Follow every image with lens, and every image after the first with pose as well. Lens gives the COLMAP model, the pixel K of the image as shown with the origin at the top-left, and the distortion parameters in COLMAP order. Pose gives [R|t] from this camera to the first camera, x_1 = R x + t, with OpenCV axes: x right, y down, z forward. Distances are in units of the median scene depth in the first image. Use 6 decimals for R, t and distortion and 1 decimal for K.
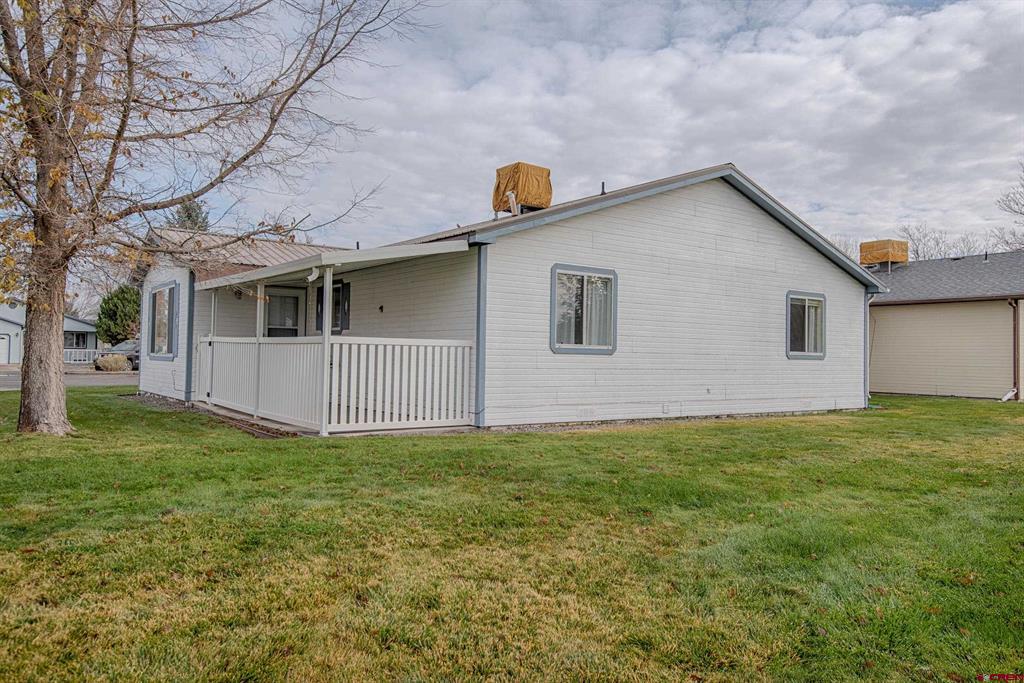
lens RADIAL K [[736.5, 0, 512.7], [0, 736.5, 336.4], [0, 0, 1]] dist [0.043919, 0.005537]
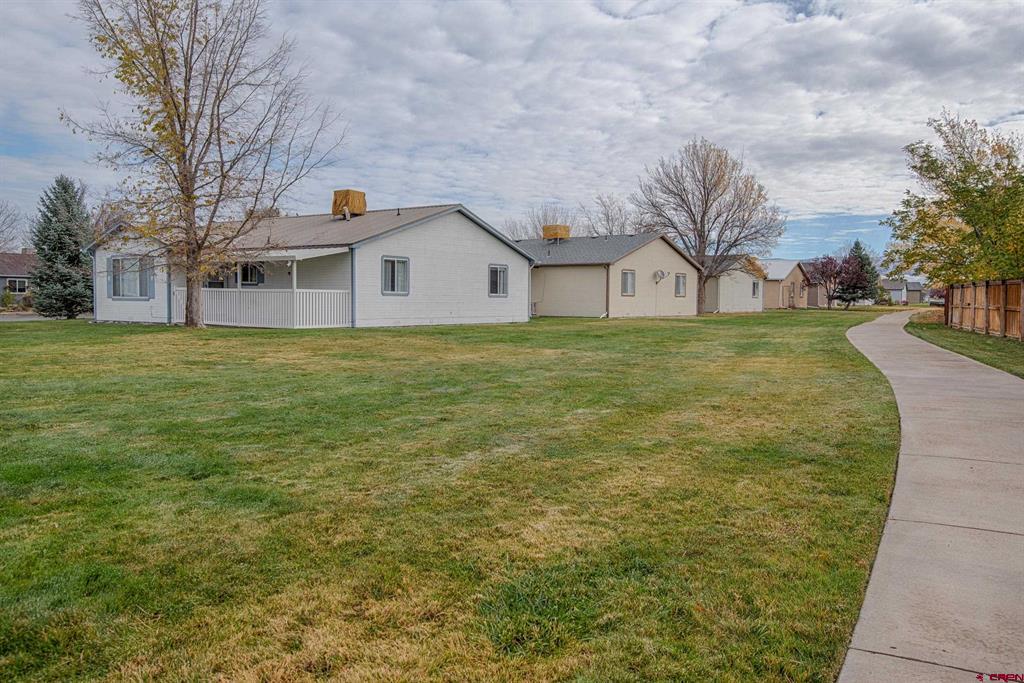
lens RADIAL K [[736.5, 0, 511.5], [0, 736.5, 338.7], [0, 0, 1]] dist [0.043919, 0.005537]
pose [[0.945727, -0.027066, 0.323833, -0.221137], [0.000046, 0.996537, 0.083156, -0.024028], [-0.324962, -0.078628, 0.942453, -0.907463]]
